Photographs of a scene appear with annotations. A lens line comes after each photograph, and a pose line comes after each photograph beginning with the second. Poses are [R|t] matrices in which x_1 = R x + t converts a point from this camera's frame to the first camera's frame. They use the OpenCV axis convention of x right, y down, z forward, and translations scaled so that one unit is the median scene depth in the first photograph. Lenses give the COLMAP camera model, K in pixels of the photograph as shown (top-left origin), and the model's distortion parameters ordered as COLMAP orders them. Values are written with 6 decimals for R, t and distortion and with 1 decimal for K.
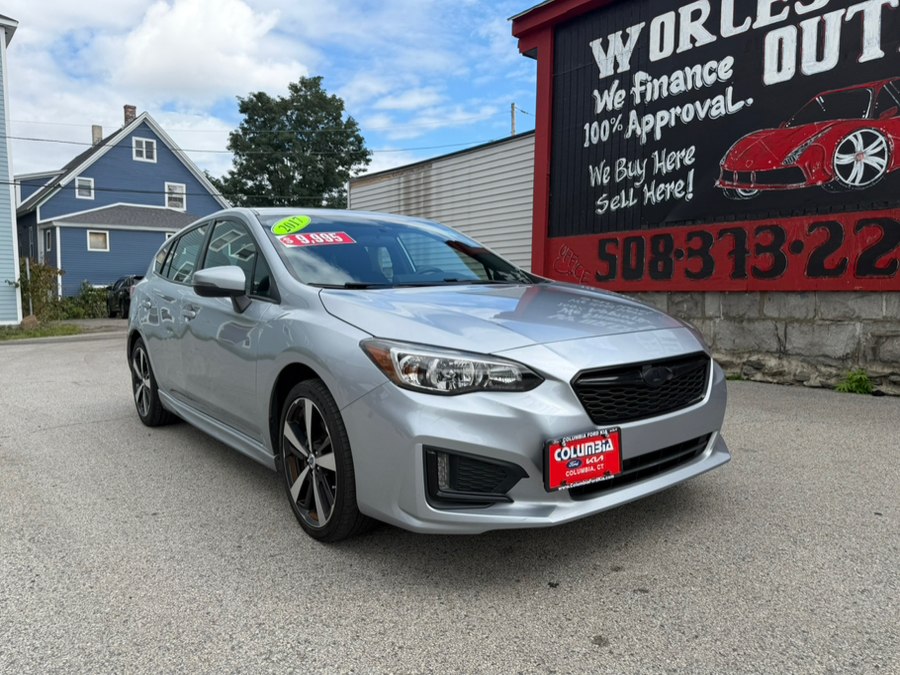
lens RADIAL K [[628.3, 0, 455.6], [0, 628.3, 343.0], [0, 0, 1]] dist [0.011378, -0.023205]
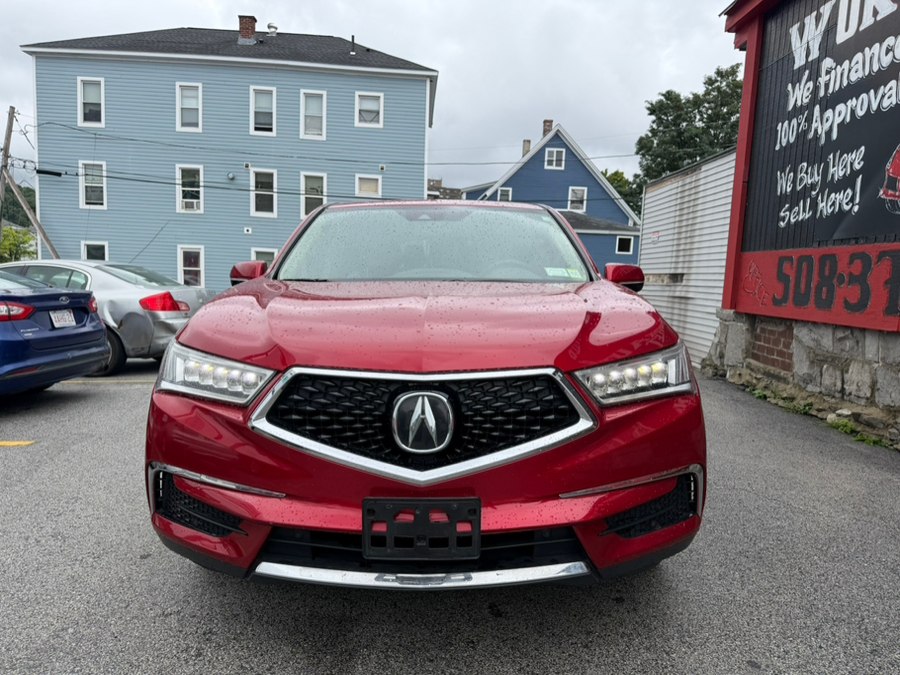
lens RADIAL K [[628.3, 0, 452.8], [0, 628.3, 340.4], [0, 0, 1]] dist [0.011378, -0.023205]
pose [[0.785059, 0.092130, -0.612531, 0.452151], [-0.088602, 0.995411, 0.036161, -0.046811], [0.613051, 0.025883, 0.789619, 0.052676]]
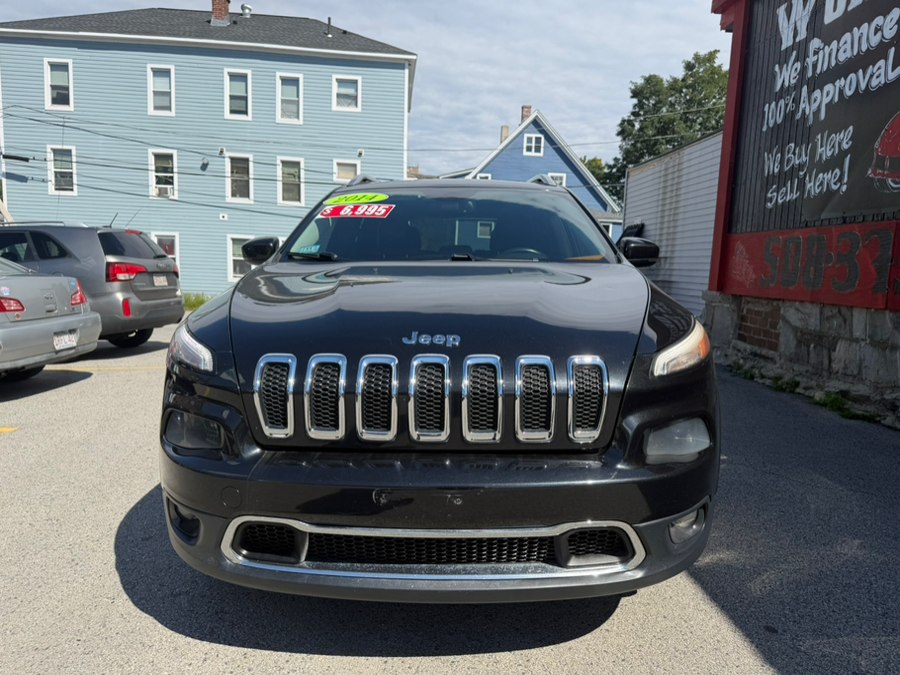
lens RADIAL K [[628.3, 0, 453.5], [0, 628.3, 341.6], [0, 0, 1]] dist [0.011378, -0.023205]
pose [[0.807372, 0.097861, -0.581871, 0.434607], [-0.082043, 0.995190, 0.053536, -0.036335], [0.584311, 0.004515, 0.811517, 0.045966]]
